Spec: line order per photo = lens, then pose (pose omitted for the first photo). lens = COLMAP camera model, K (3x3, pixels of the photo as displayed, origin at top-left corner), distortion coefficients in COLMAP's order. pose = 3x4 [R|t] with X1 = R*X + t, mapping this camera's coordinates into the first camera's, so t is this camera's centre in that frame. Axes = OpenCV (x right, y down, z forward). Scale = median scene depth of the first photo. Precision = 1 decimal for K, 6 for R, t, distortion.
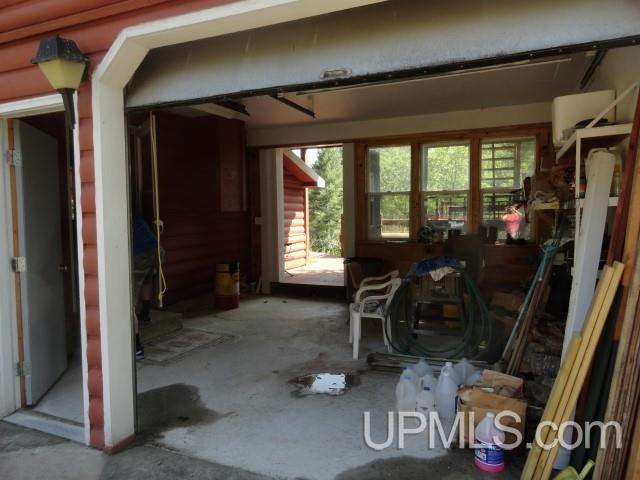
lens RADIAL K [[437.0, 0, 320.0], [0, 437.0, 240.0], [0, 0, 1]] dist [-0.005141, 0.002706]
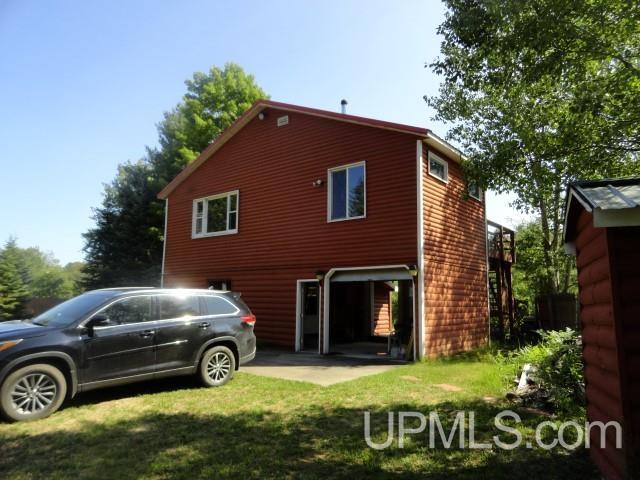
lens RADIAL K [[437.0, 0, 320.0], [0, 437.0, 240.0], [0, 0, 1]] dist [-0.005141, 0.002706]
pose [[0.964850, -0.016175, -0.262302, 0.389519], [-0.037779, 0.979200, -0.199348, 0.114067], [0.260070, 0.202250, 0.944171, -1.995428]]
